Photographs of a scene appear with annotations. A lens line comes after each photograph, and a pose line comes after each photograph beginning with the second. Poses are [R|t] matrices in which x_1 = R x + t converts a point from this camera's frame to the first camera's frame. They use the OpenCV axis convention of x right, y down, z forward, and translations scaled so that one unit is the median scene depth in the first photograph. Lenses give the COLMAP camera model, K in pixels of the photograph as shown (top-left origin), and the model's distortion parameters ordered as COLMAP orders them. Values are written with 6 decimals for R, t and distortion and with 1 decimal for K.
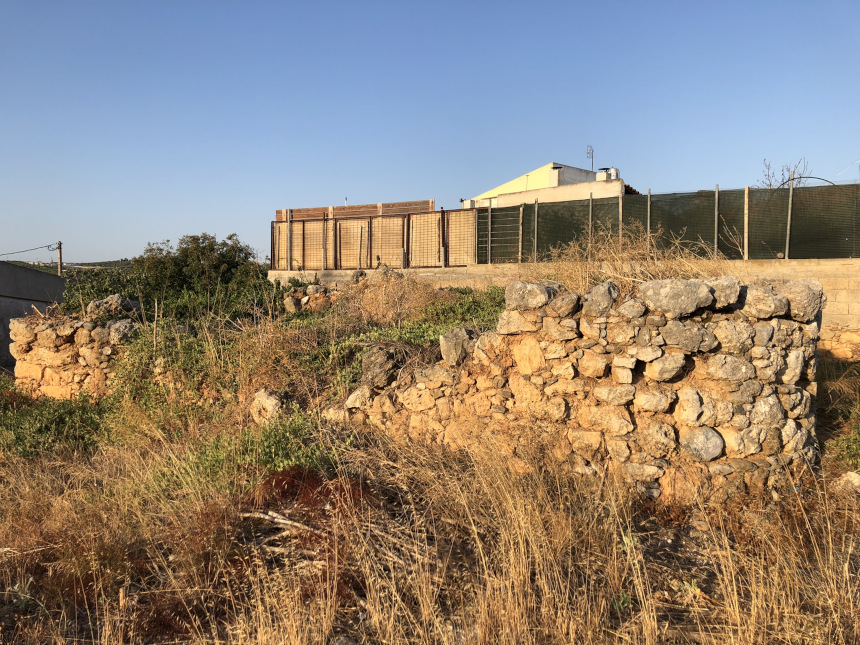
lens RADIAL K [[712.0, 0, 428.4], [0, 712.0, 321.3], [0, 0, 1]] dist [0.049003, -0.062603]
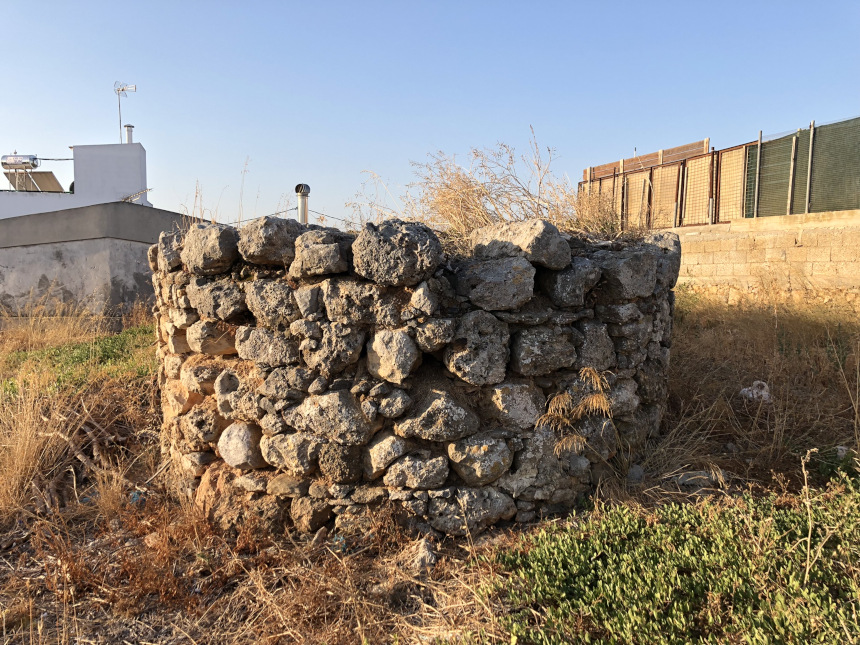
lens RADIAL K [[712.0, 0, 428.5], [0, 712.0, 324.1], [0, 0, 1]] dist [0.049003, -0.062603]
pose [[0.734183, 0.064020, -0.675926, 0.325168], [-0.033336, 0.997743, 0.058291, -0.001374], [0.678132, -0.020264, 0.734660, 0.195757]]
